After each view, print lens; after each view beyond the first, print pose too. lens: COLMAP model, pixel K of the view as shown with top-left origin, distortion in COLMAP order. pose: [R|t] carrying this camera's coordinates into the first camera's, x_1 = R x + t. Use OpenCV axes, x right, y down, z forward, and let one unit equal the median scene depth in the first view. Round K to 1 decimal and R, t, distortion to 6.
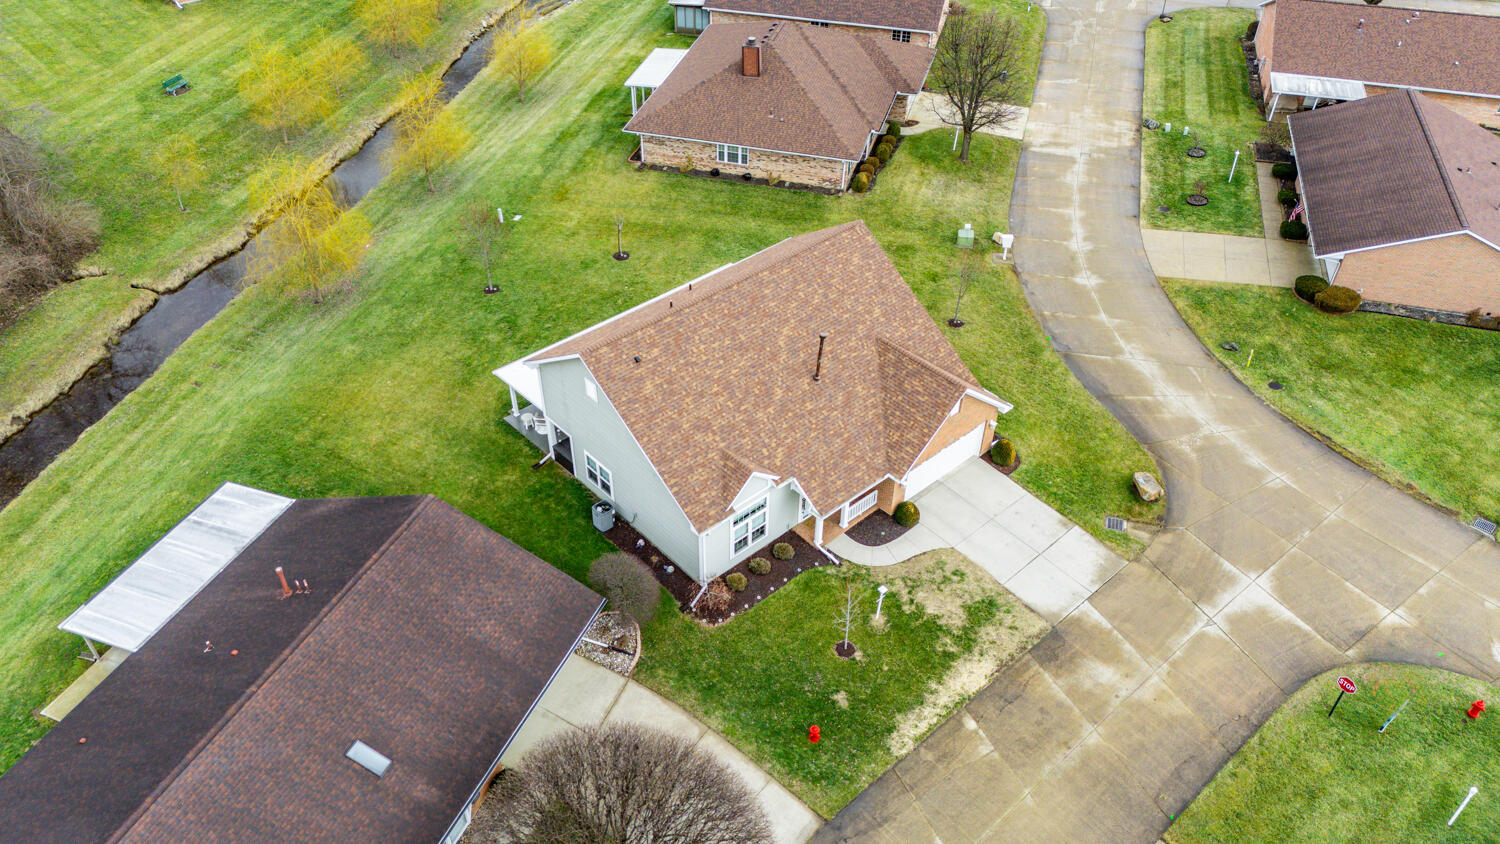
lens RADIAL K [[1147.3, 0, 756.5], [0, 1147.3, 389.1], [0, 0, 1]] dist [0.078698, -0.073549]
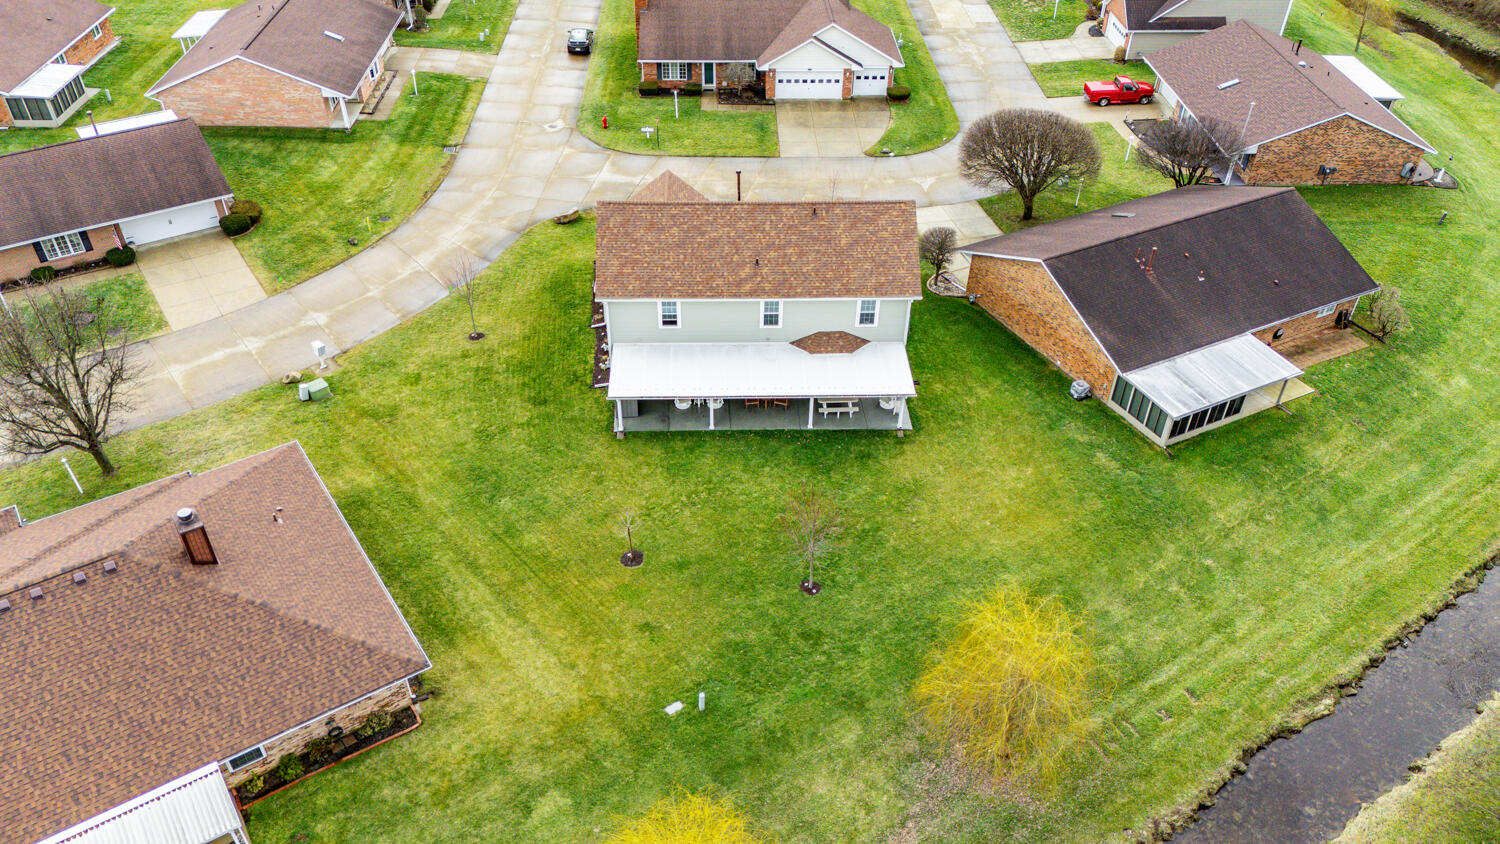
lens RADIAL K [[1210.9, 0, 760.9], [0, 1210.9, 421.4], [0, 0, 1]] dist [0.076540, -0.085593]
pose [[-0.770768, -0.391608, 0.502553, -0.755199], [0.376700, 0.356035, 0.855182, -1.097097], [-0.513823, 0.848459, -0.126902, 1.383074]]
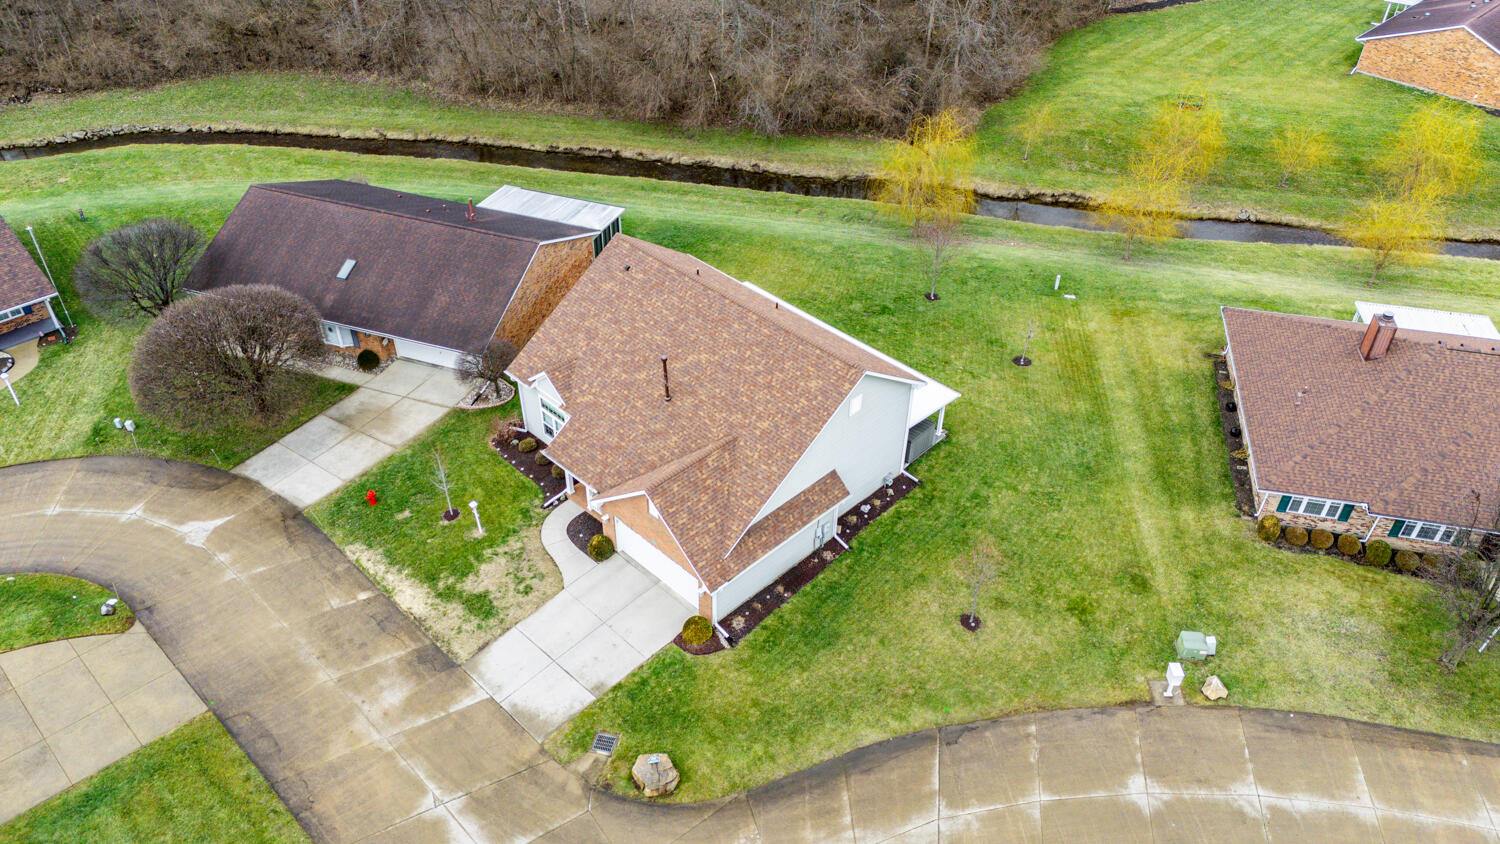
lens RADIAL K [[1107.1, 0, 750.0], [0, 1107.1, 422.0], [0, 0, 1]] dist [0.068131, -0.064489]
pose [[0.062953, 0.616239, -0.785039, 0.859182], [-0.630564, 0.634267, 0.447320, -0.493138], [0.773580, 0.466857, 0.428507, 0.653408]]
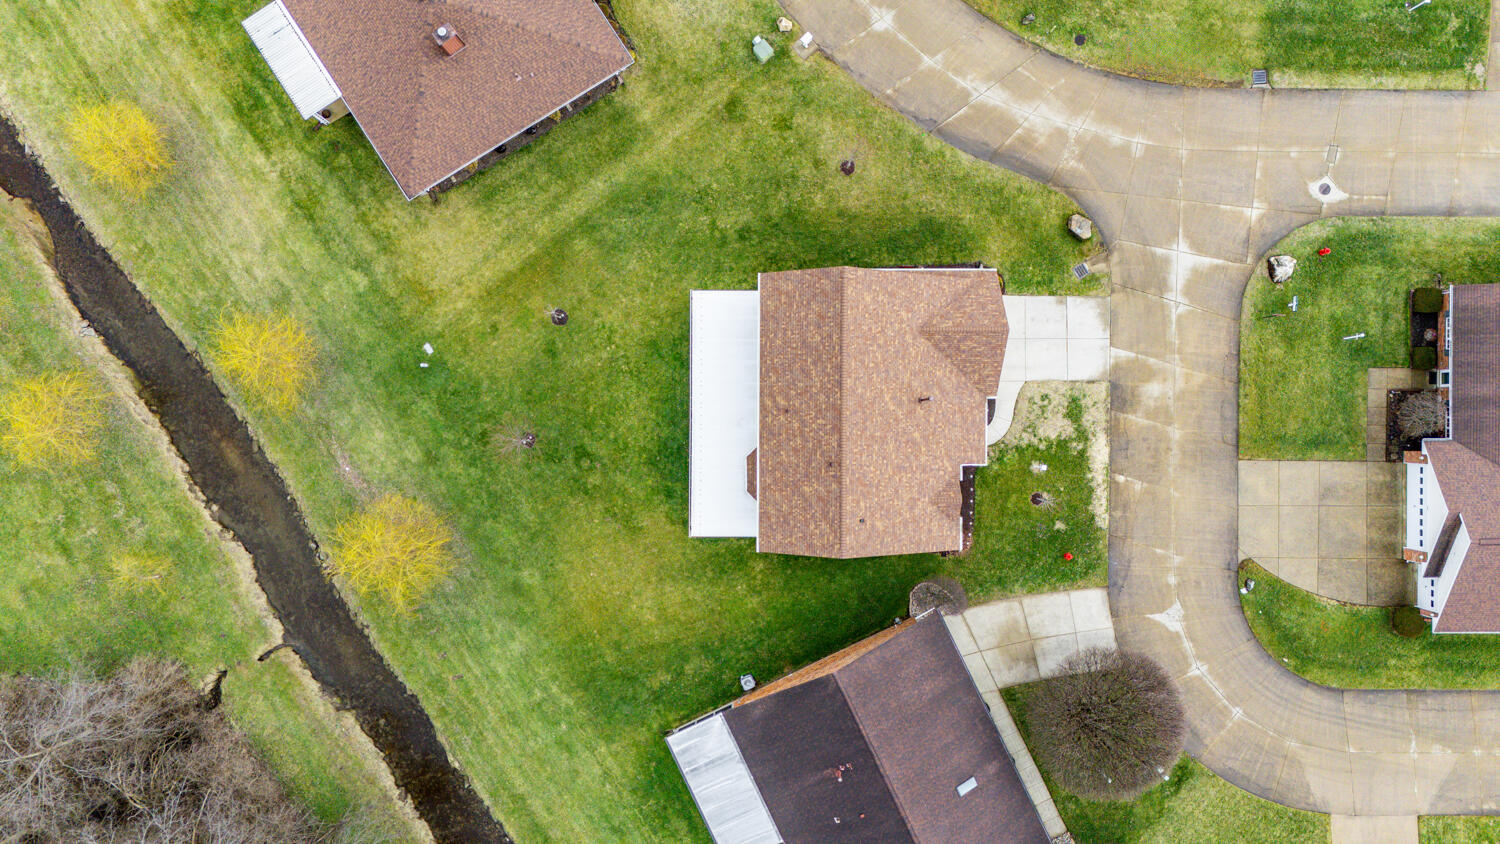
lens RADIAL K [[1155.4, 0, 711.7], [0, 1155.4, 426.8], [0, 0, 1]] dist [0.075682, -0.081157]
pose [[0.670327, -0.741985, -0.010996, -0.122438], [0.463123, 0.406727, 0.787458, -1.189457], [-0.579809, -0.532946, 0.616270, 0.301655]]
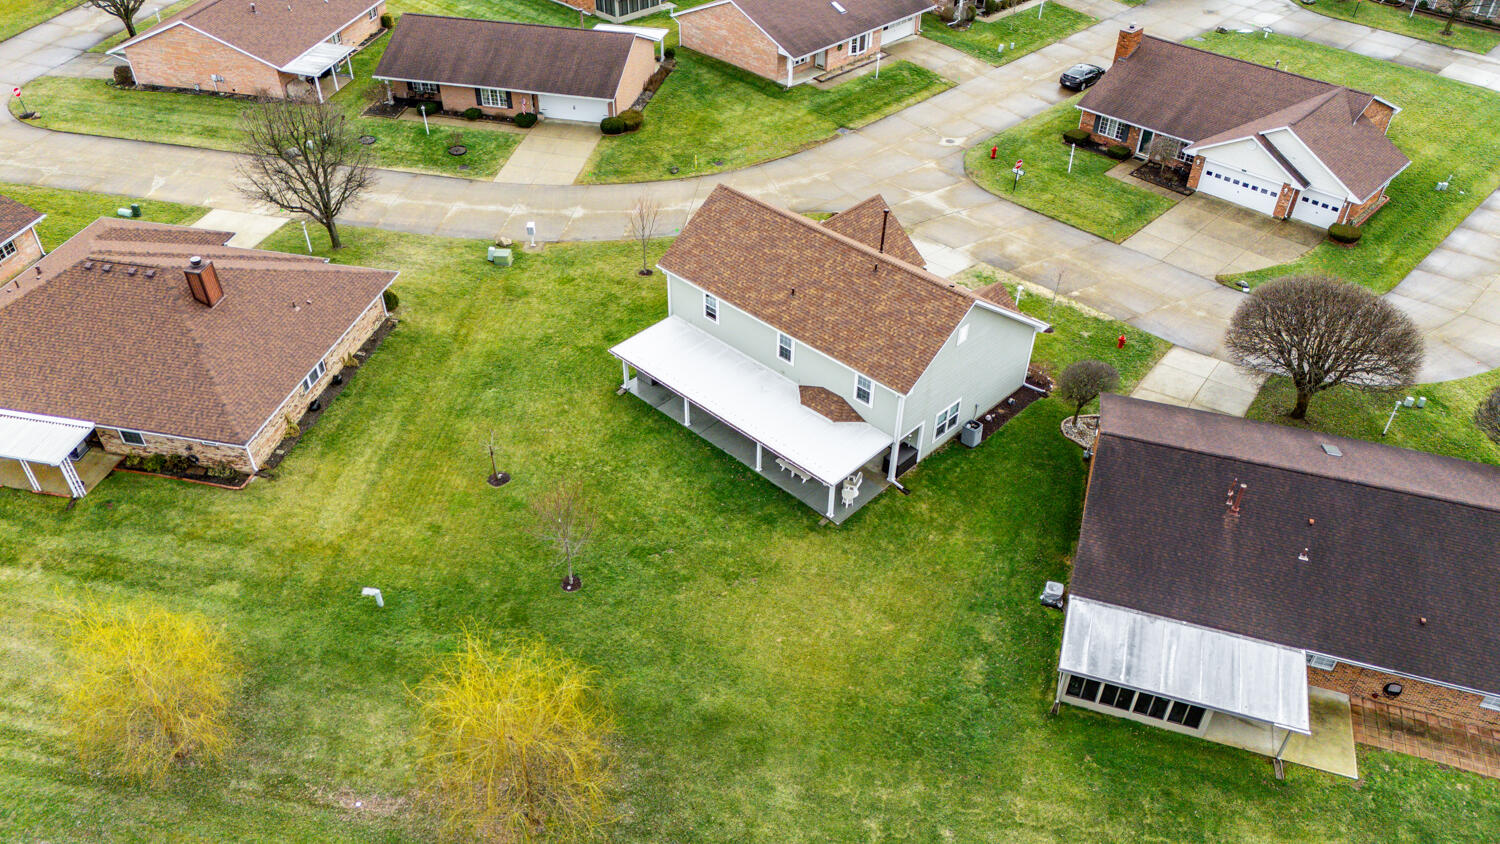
lens RADIAL K [[1155.4, 0, 711.7], [0, 1155.4, 426.8], [0, 0, 1]] dist [0.075682, -0.081157]
pose [[-0.055285, -0.614228, 0.787190, -1.036954], [0.605406, 0.606320, 0.515617, -0.652185], [-0.793995, 0.505075, 0.338336, 0.835399]]
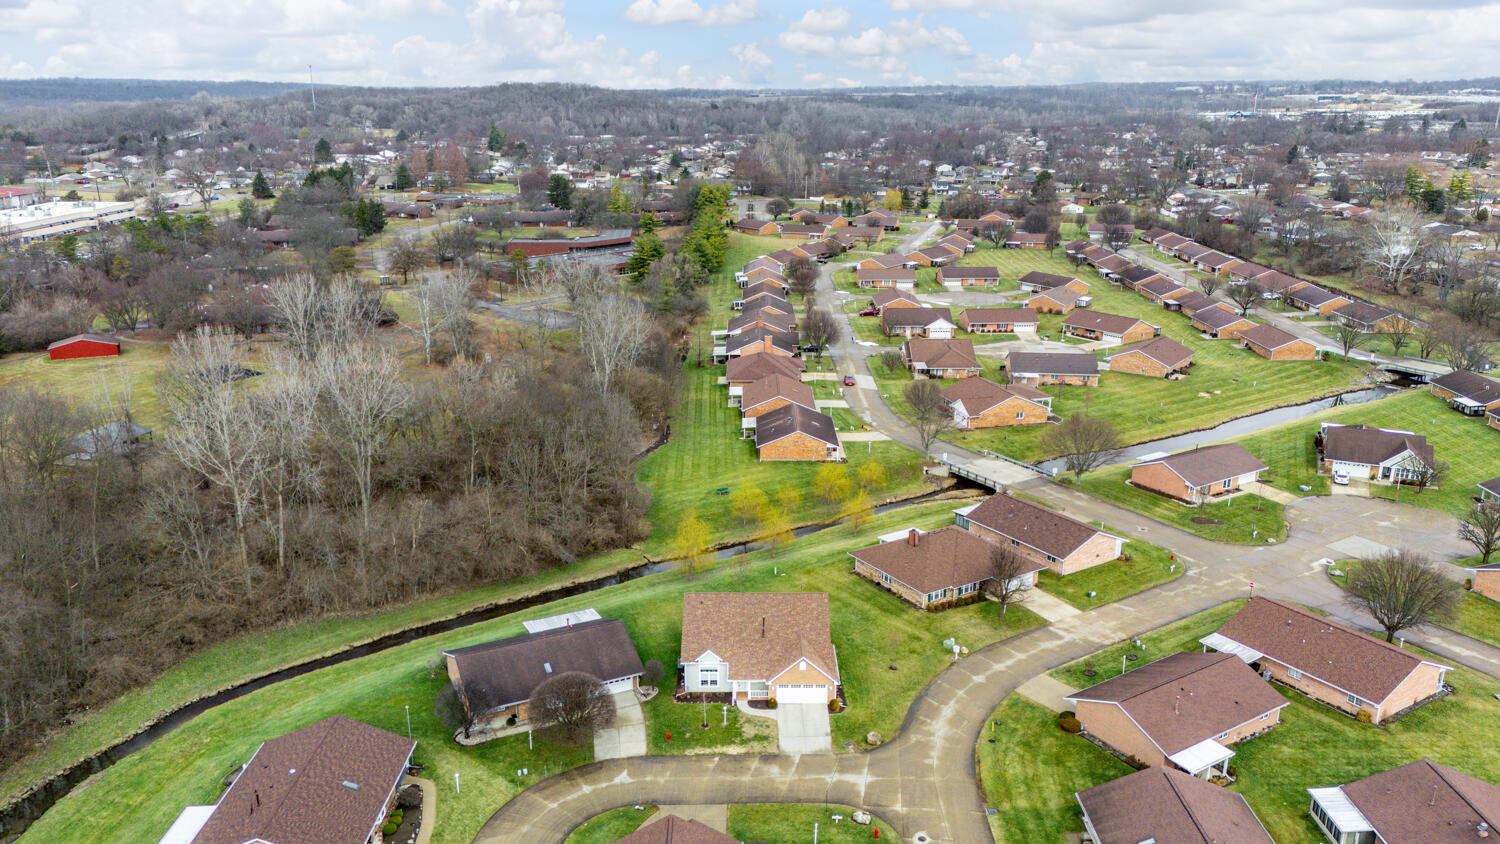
lens RADIAL K [[1106.2, 0, 751.1], [0, 1106.2, 386.9], [0, 0, 1]] dist [0.129855, -0.203597]
pose [[0.748473, 0.158879, -0.643852, 1.528276], [-0.406771, 0.876778, -0.256512, 0.149405], [0.523761, 0.453892, 0.720872, -1.019565]]
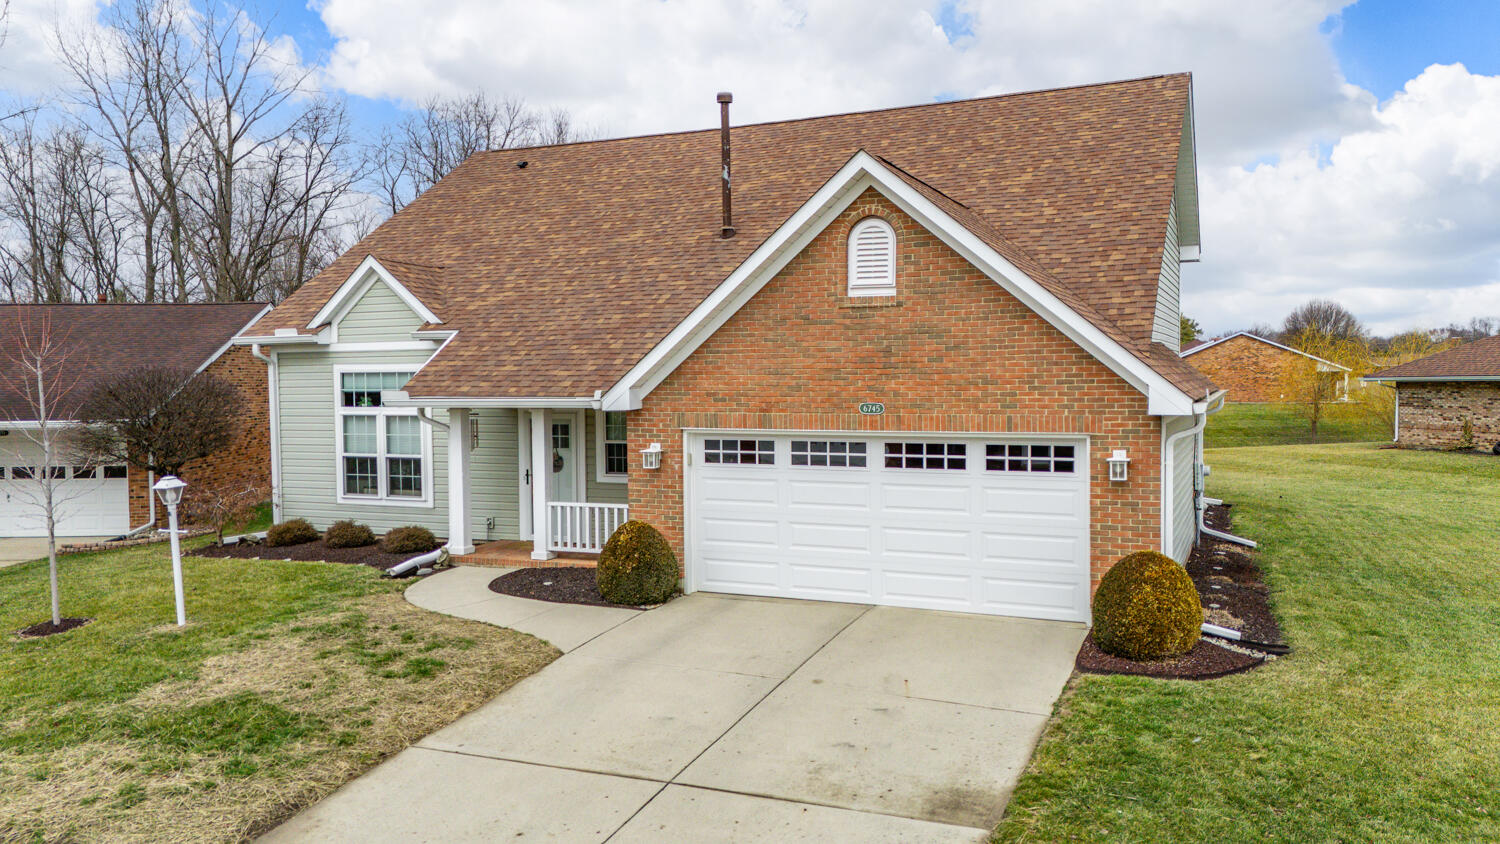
lens RADIAL K [[1144.2, 0, 753.1], [0, 1144.2, 410.1], [0, 0, 1]] dist [0.071400, -0.074133]
pose [[0.412997, 0.022638, -0.910451, 0.431382], [-0.548759, 0.804023, -0.228935, 0.131305], [0.726841, 0.594167, 0.344482, 0.920118]]
